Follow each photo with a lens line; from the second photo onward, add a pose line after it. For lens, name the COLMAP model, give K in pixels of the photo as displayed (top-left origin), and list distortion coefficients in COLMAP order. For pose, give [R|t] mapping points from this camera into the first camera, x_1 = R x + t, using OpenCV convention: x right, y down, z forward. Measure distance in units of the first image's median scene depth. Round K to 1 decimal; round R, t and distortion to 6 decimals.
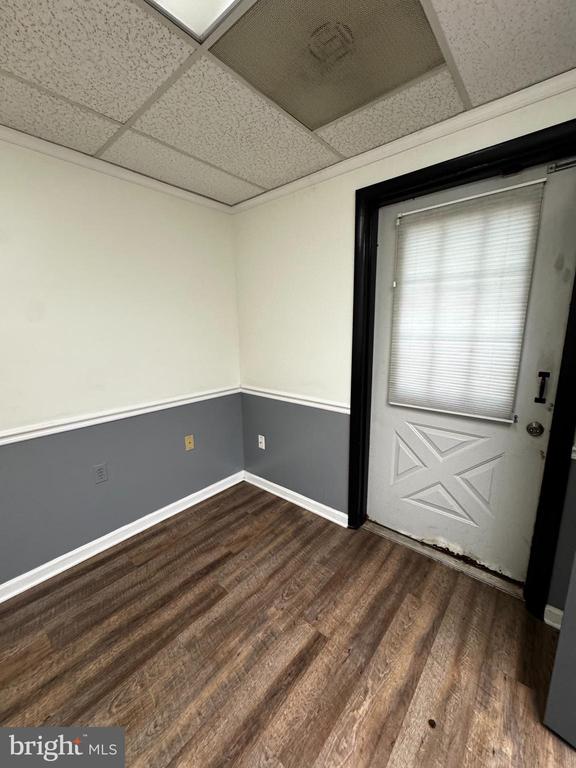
lens RADIAL K [[305.8, 0, 289.7], [0, 305.8, 386.0], [0, 0, 1]] dist [-0.001543, 0.000163]
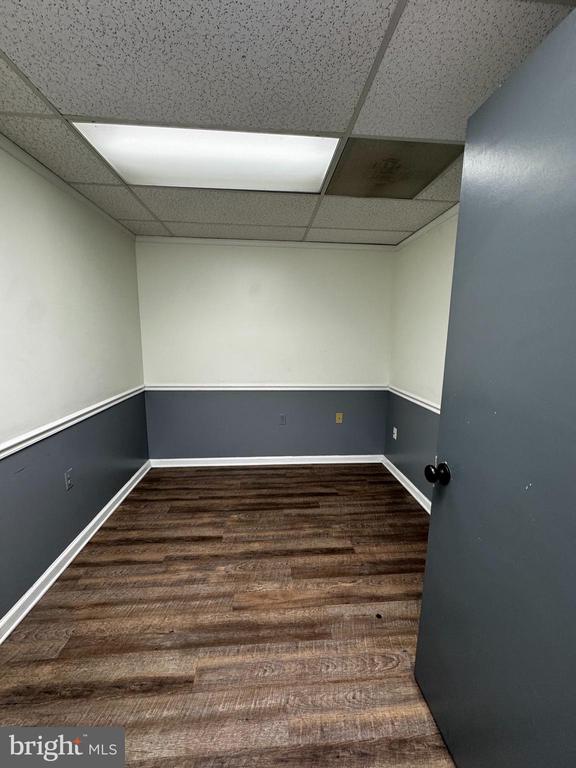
lens RADIAL K [[305.8, 0, 289.6], [0, 305.8, 385.0], [0, 0, 1]] dist [-0.001543, 0.000163]
pose [[0.707868, 0.134888, -0.693345, 0.709782], [-0.160350, 0.986656, 0.028242, 0.047173], [0.687903, 0.091187, 0.720052, -0.287756]]
